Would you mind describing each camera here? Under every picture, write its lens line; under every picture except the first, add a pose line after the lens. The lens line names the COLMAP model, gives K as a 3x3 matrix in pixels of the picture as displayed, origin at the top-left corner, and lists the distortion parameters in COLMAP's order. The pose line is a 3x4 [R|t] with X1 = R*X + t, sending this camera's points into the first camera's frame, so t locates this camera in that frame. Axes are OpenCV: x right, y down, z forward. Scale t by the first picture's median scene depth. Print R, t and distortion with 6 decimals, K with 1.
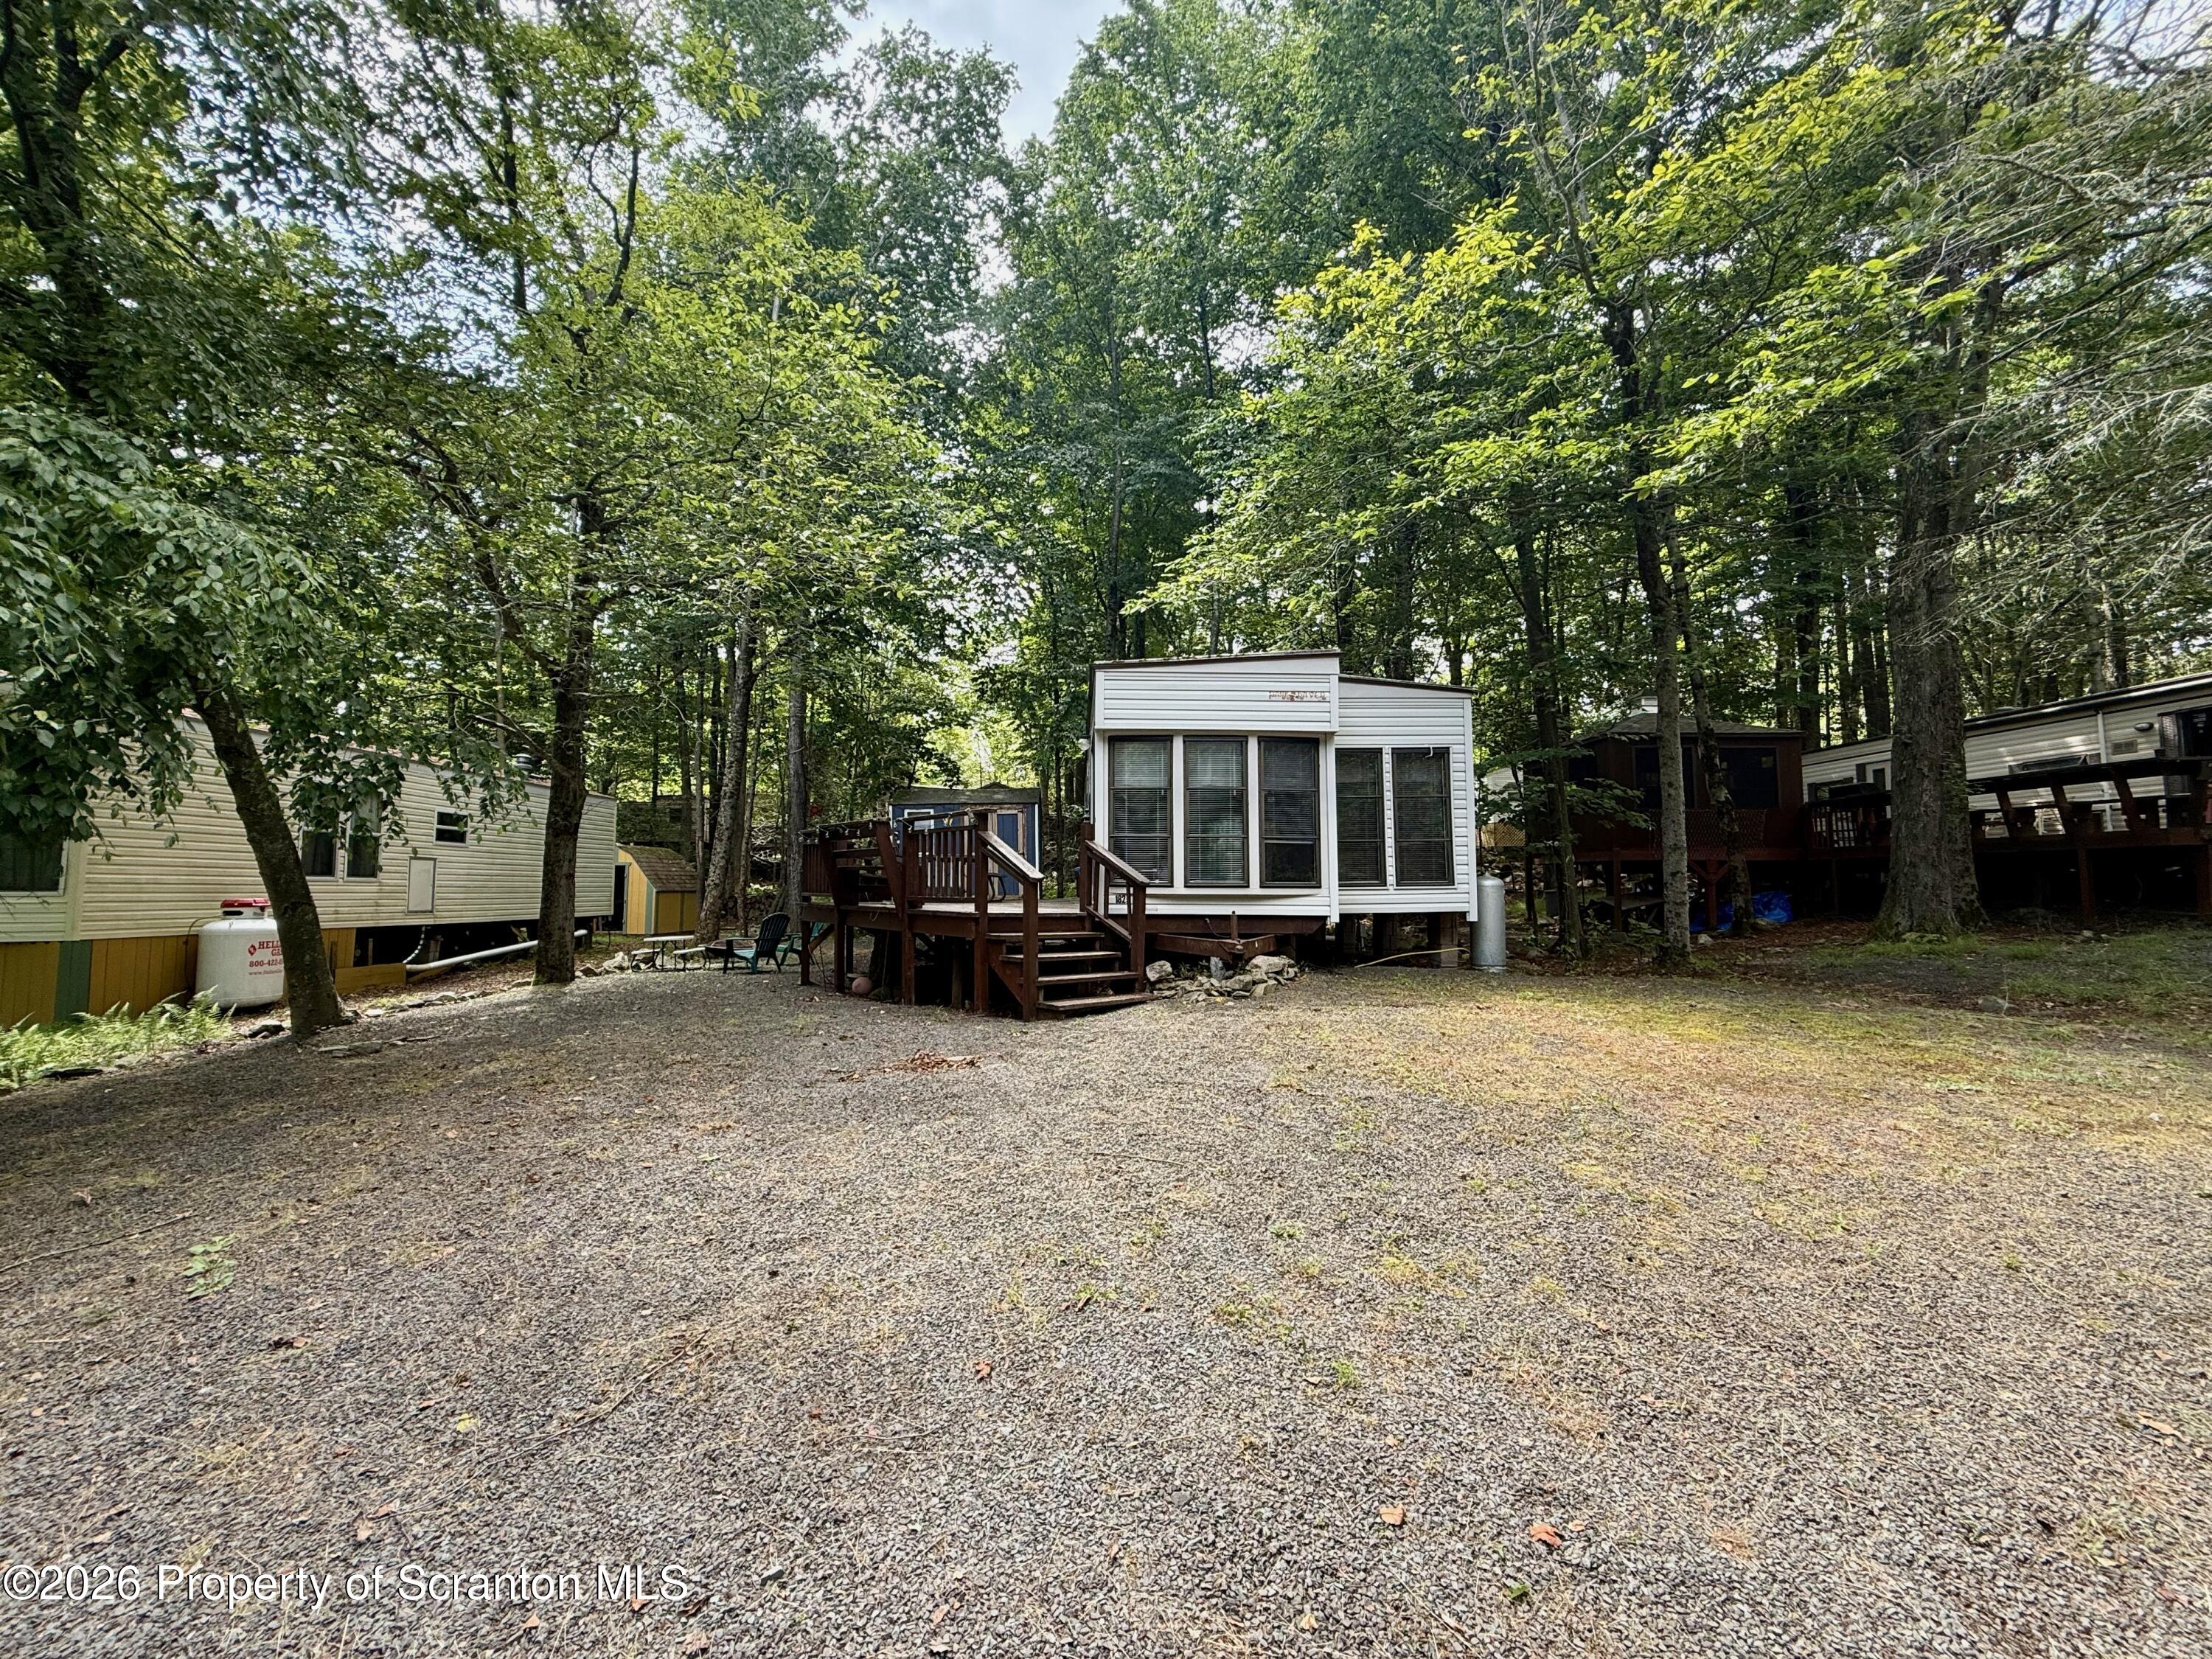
lens RADIAL K [[887.6, 0, 1103.8], [0, 887.6, 824.3], [0, 0, 1]] dist [0.001085, 0.000286]
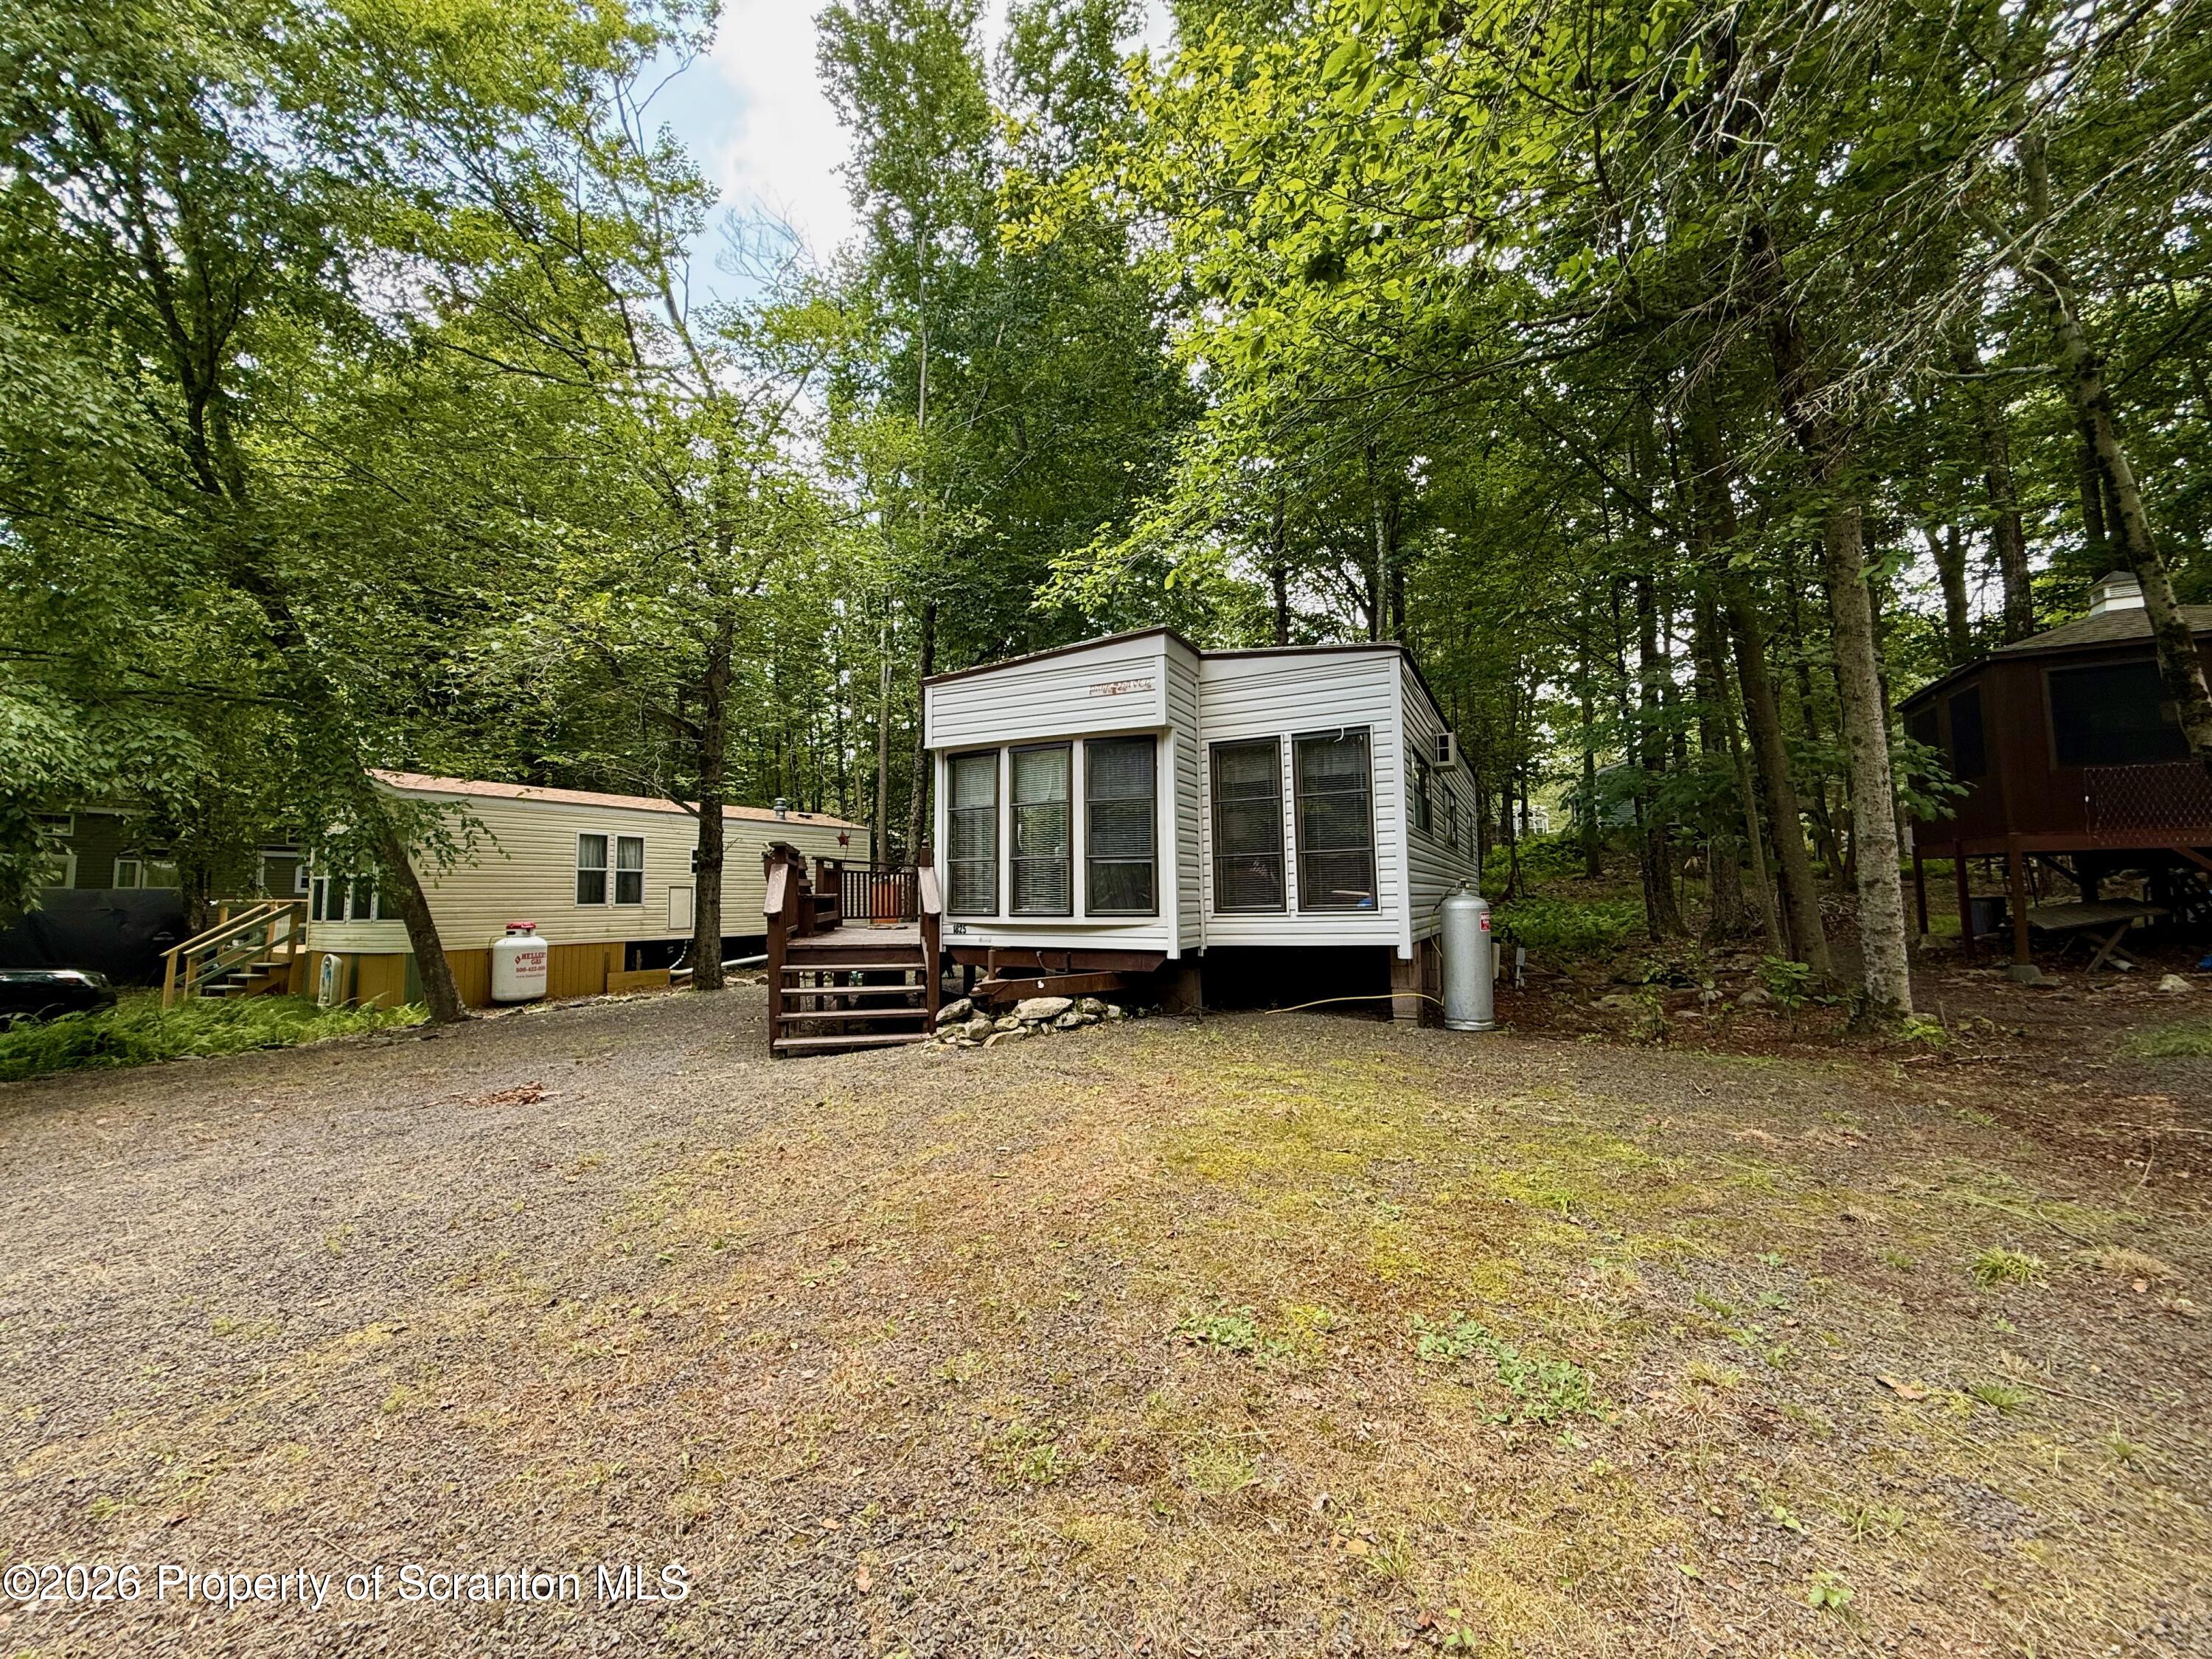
lens RADIAL K [[887.6, 0, 1109.6], [0, 887.6, 811.7], [0, 0, 1]] dist [0.001085, 0.000286]
pose [[0.881981, -0.056659, -0.467867, 0.553038], [0.048272, 0.998386, -0.029908, -0.002375], [0.468807, 0.003793, 0.883293, 0.233722]]
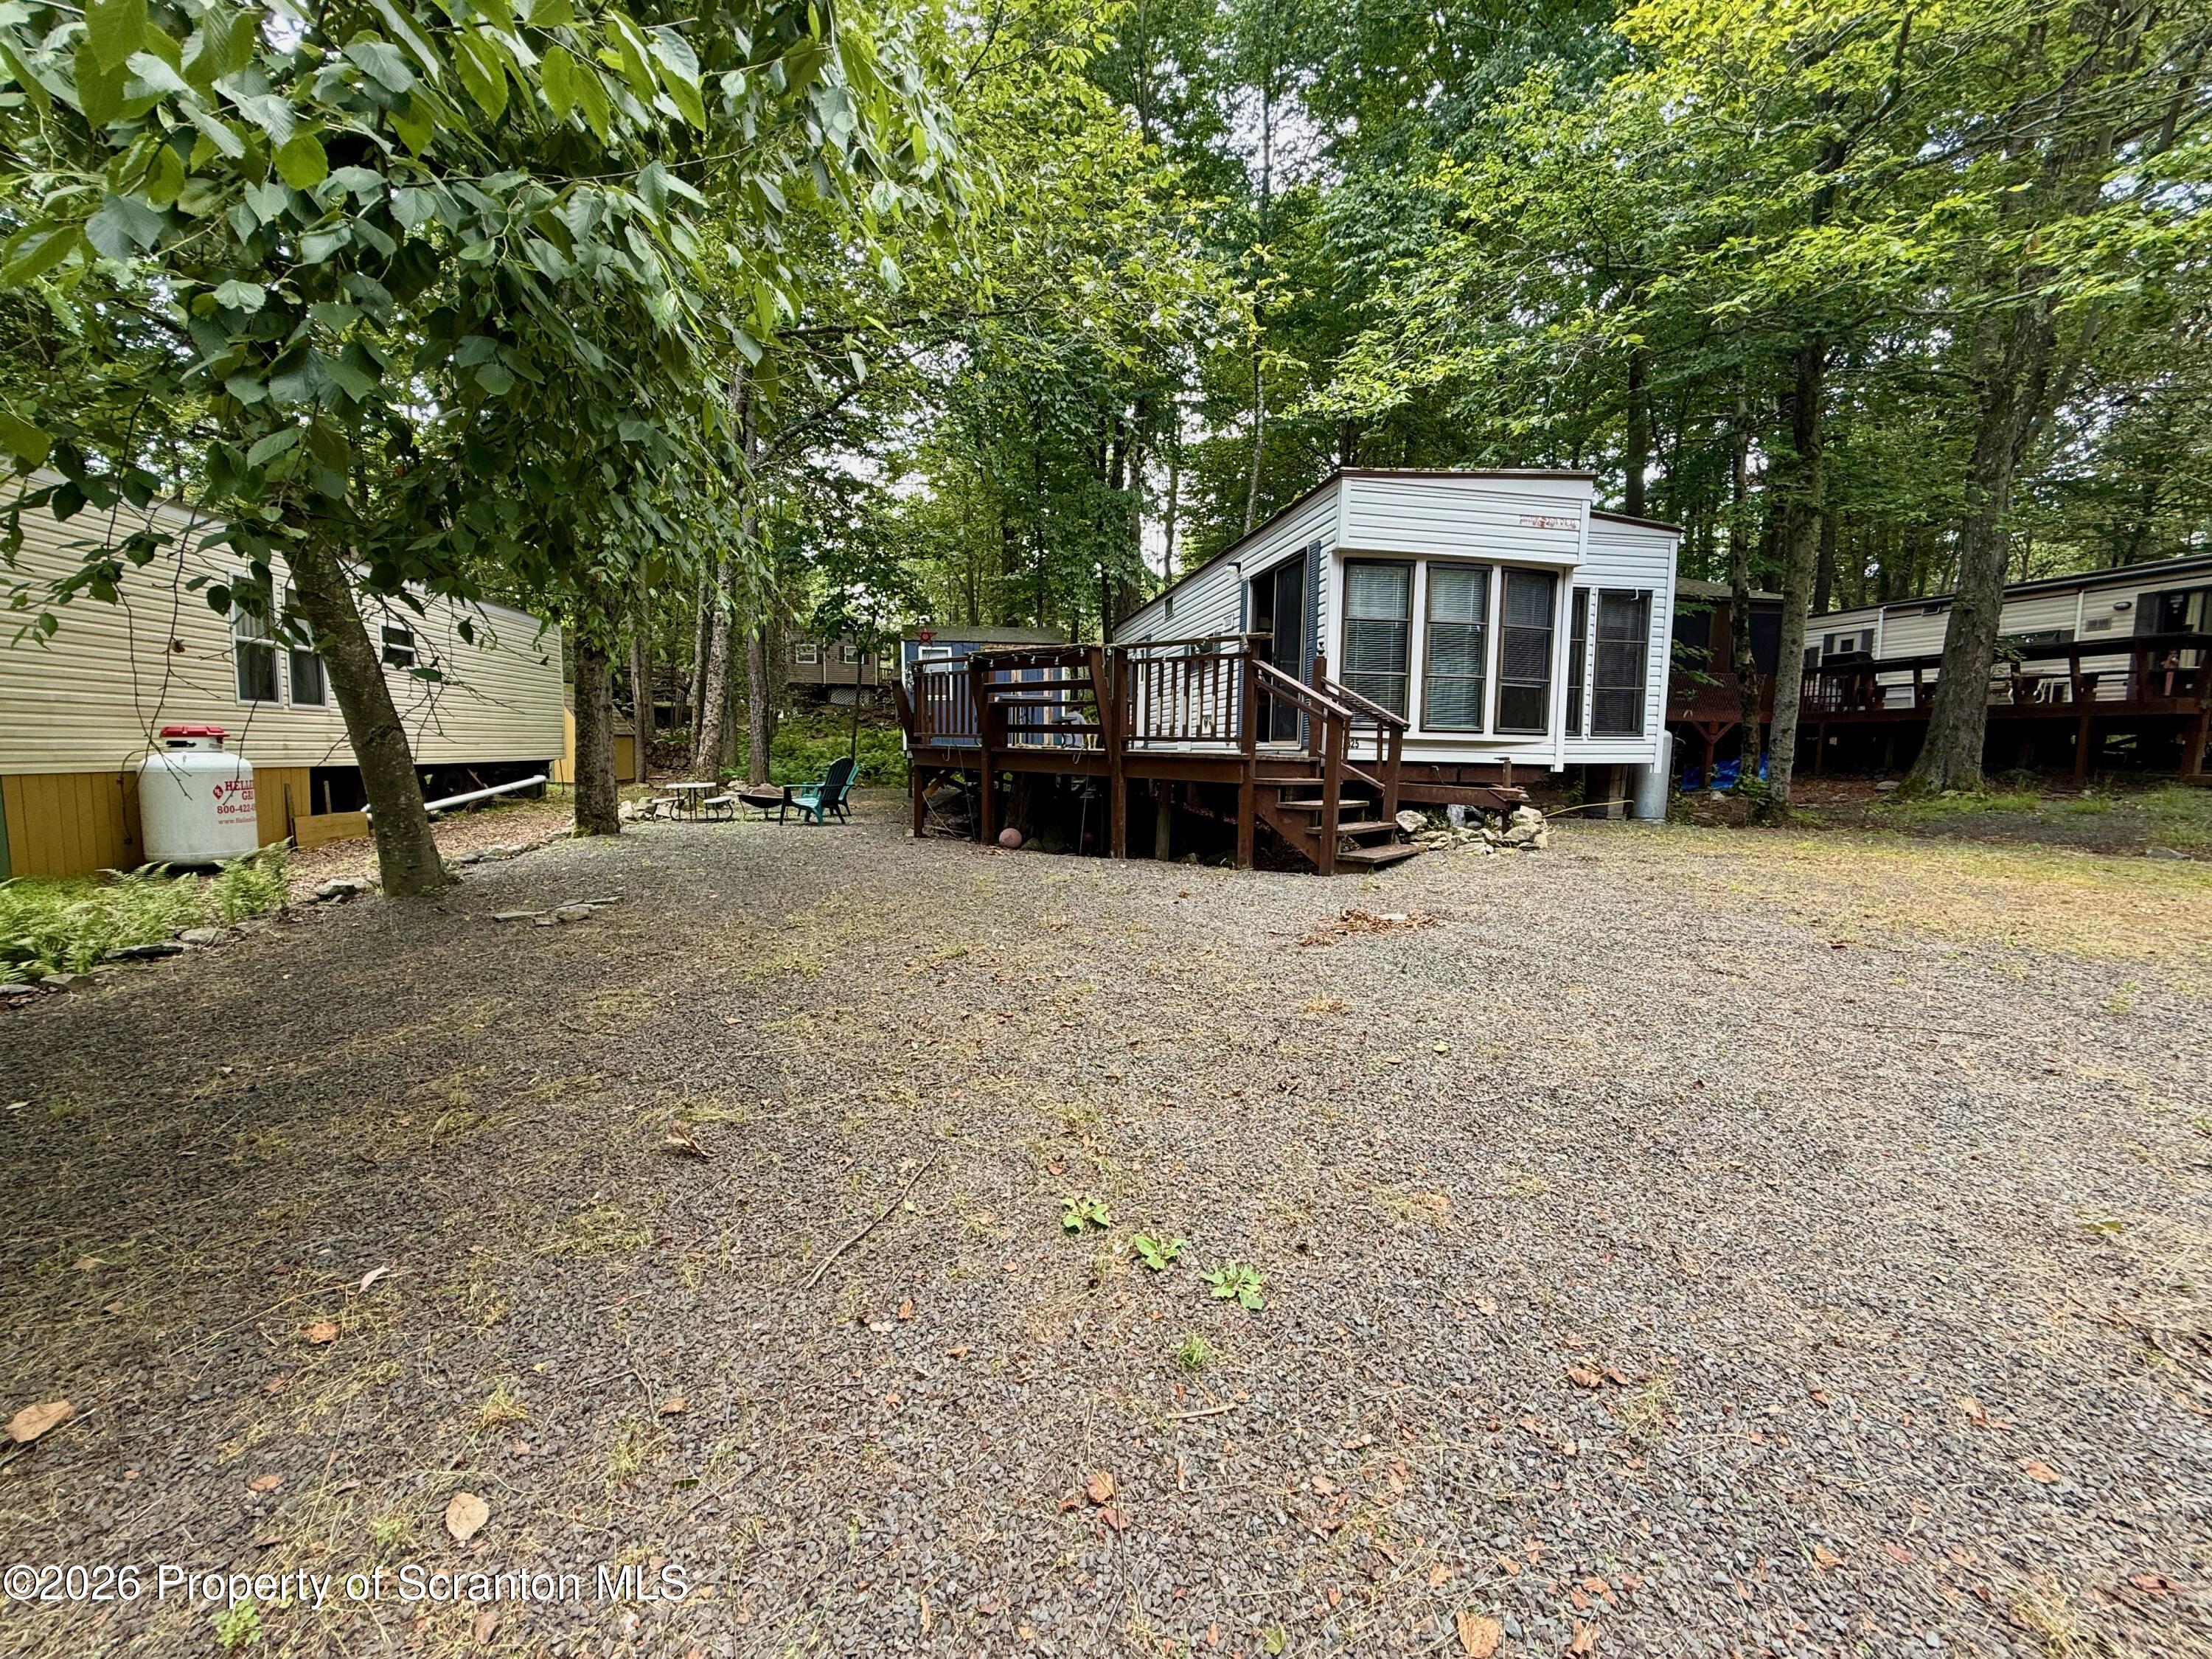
lens RADIAL K [[887.6, 0, 1111.8], [0, 887.6, 827.5], [0, 0, 1]] dist [0.001085, 0.000286]
pose [[0.987340, 0.002482, 0.158602, -0.337227], [-0.028297, 0.986595, 0.160716, 0.027606], [-0.156077, -0.163169, 0.974174, 0.126346]]
